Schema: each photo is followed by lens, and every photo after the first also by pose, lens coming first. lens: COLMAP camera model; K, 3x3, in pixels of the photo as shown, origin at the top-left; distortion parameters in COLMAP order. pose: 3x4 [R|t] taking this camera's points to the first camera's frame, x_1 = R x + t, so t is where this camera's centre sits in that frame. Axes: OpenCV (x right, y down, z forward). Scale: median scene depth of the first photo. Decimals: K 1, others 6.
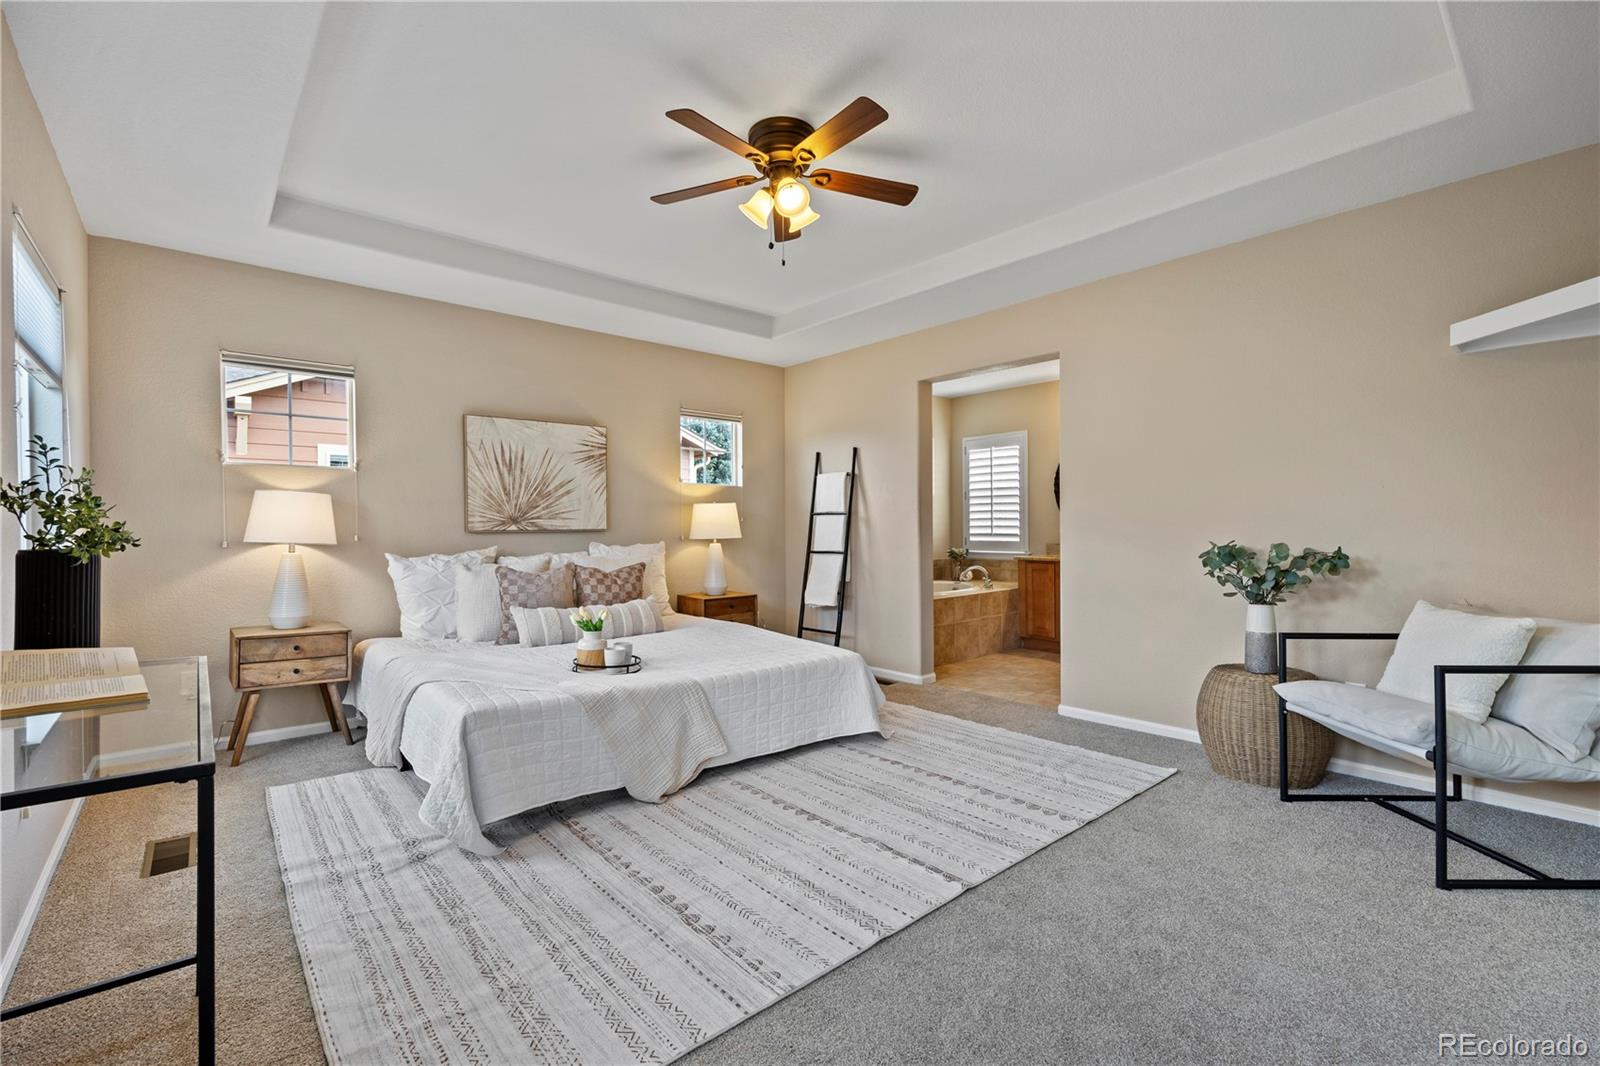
lens RADIAL K [[707.1, 0, 799.1], [0, 707.1, 524.3], [0, 0, 1]] dist [0.000077, 0.000284]
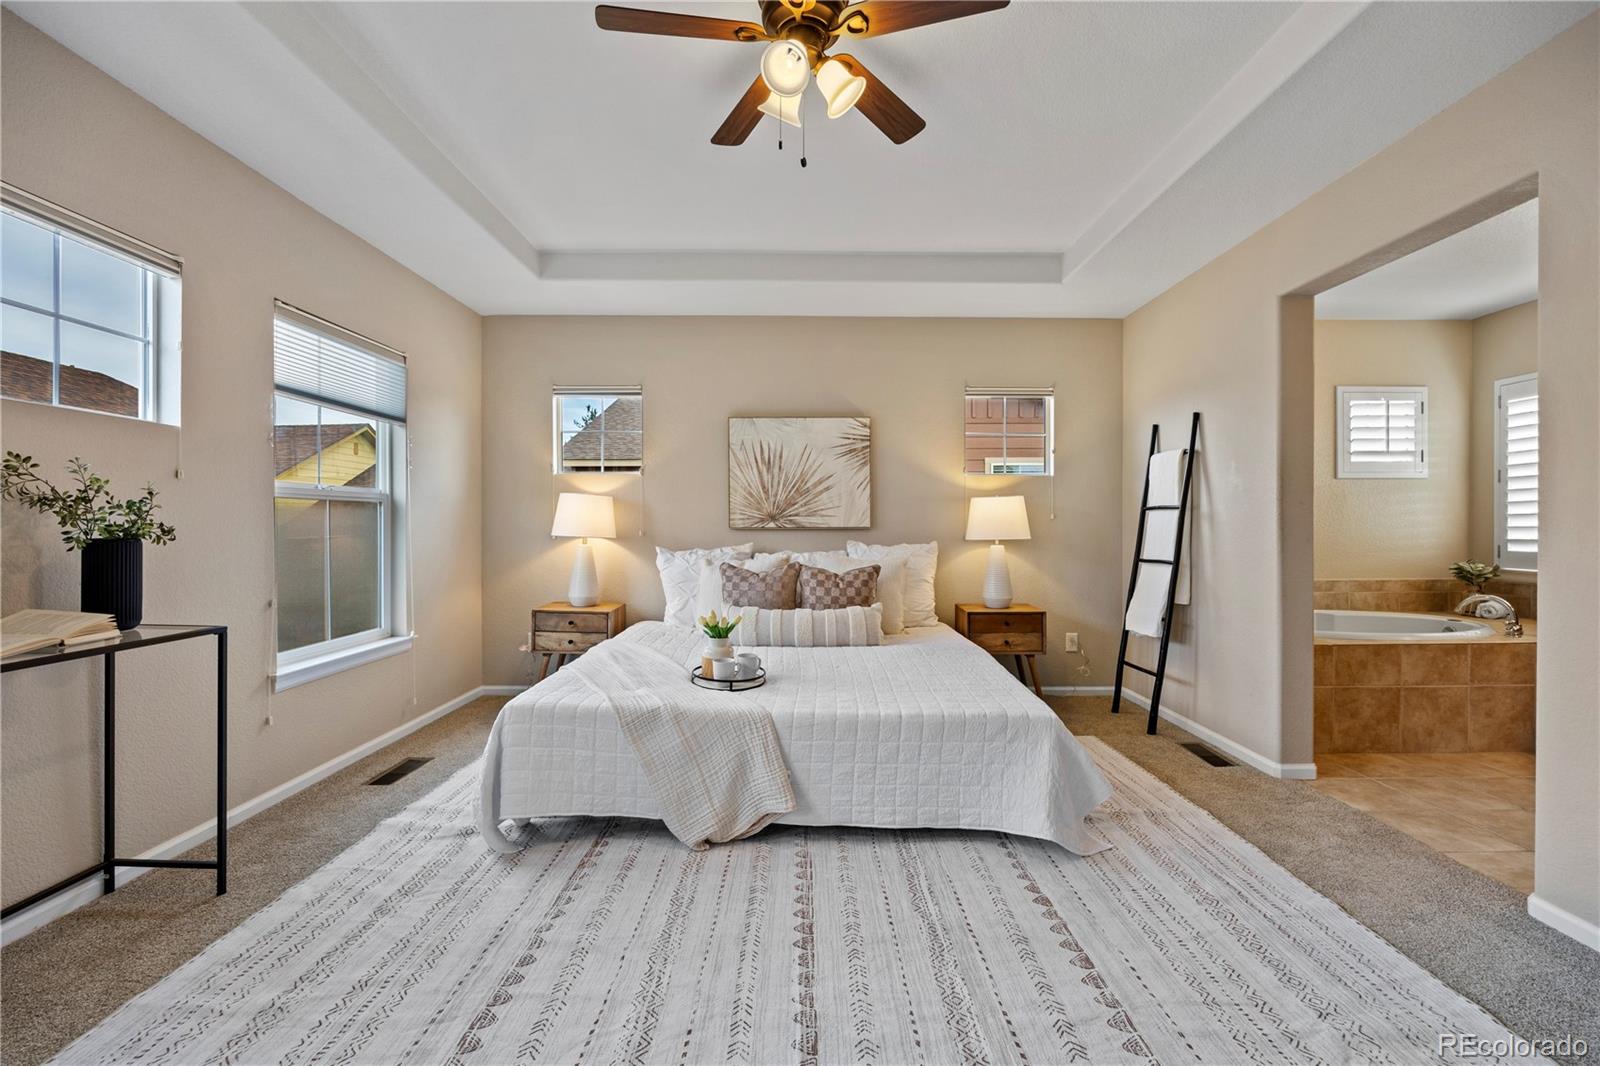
lens RADIAL K [[676.5, 0, 801.7], [0, 676.5, 525.0], [0, 0, 1]] dist [-0.008949, 0.000514]
pose [[0.753097, 0.006865, -0.657874, 0.281218], [-0.003020, 0.999971, 0.006979, -0.001969], [0.657903, -0.003269, 0.753096, 0.309048]]
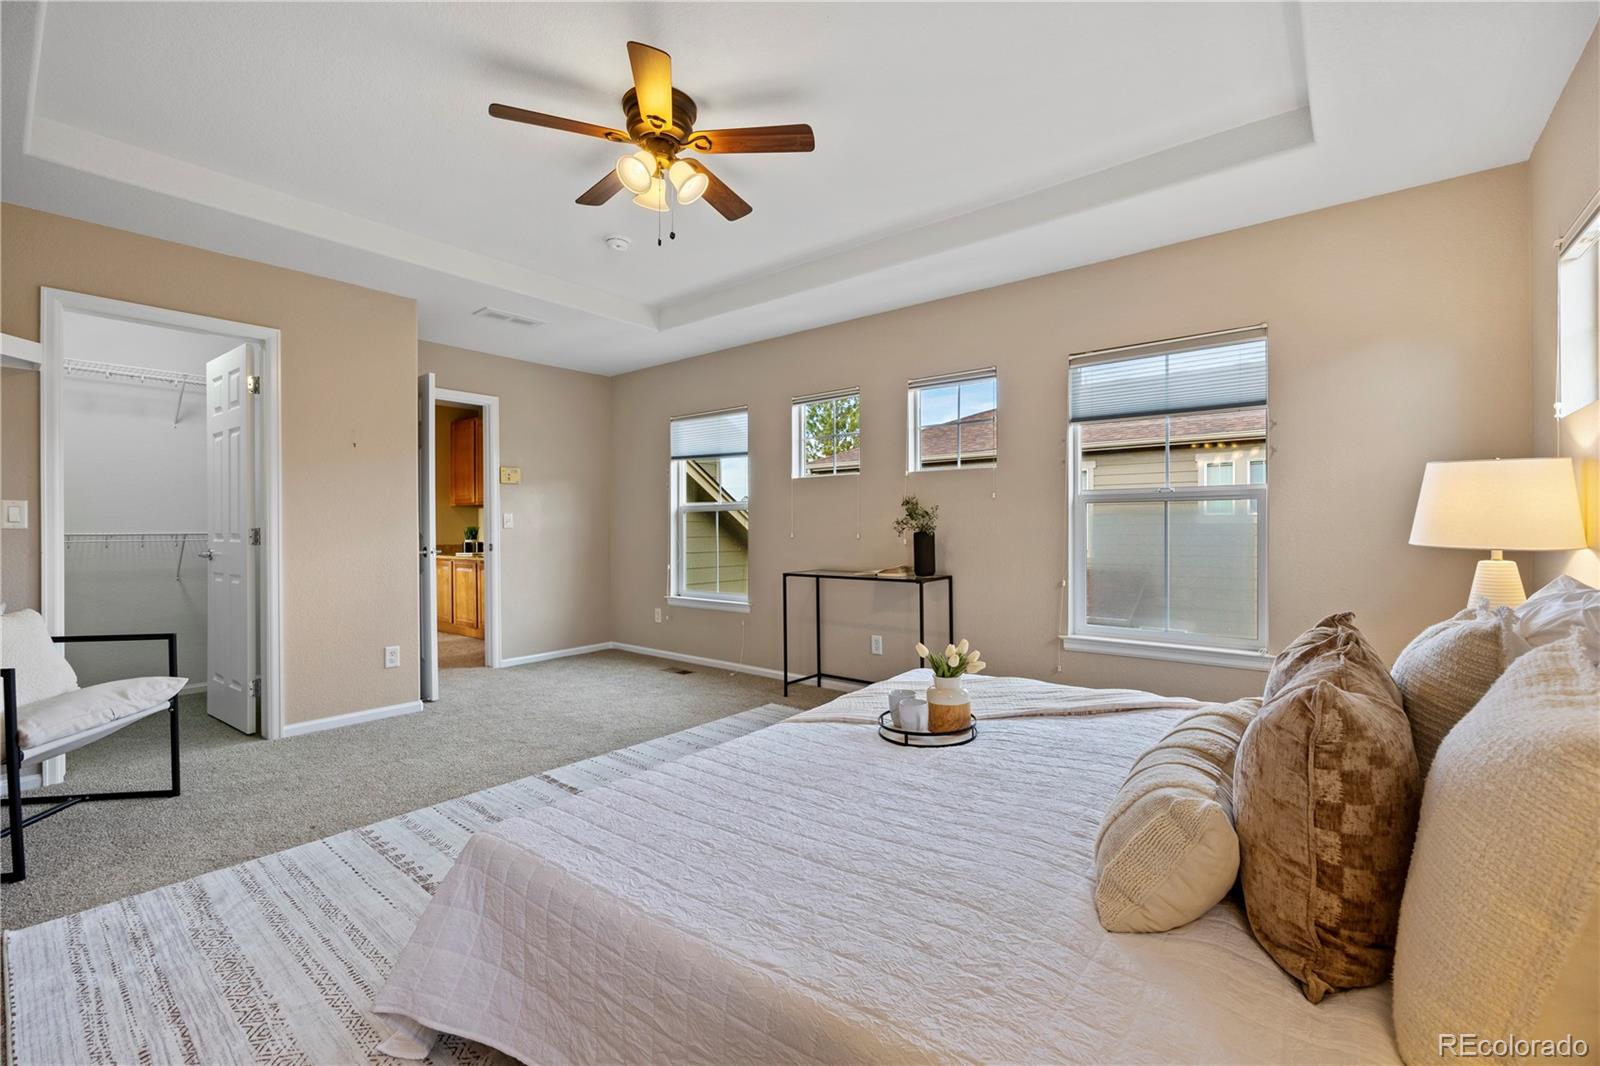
lens RADIAL K [[676.5, 0, 801.7], [0, 676.5, 525.0], [0, 0, 1]] dist [-0.008949, 0.000514]
pose [[-0.986081, 0.008985, -0.166022, -0.035739], [0.009166, 0.999958, -0.000326, 0.001694], [0.166012, -0.001843, -0.986122, 1.232583]]
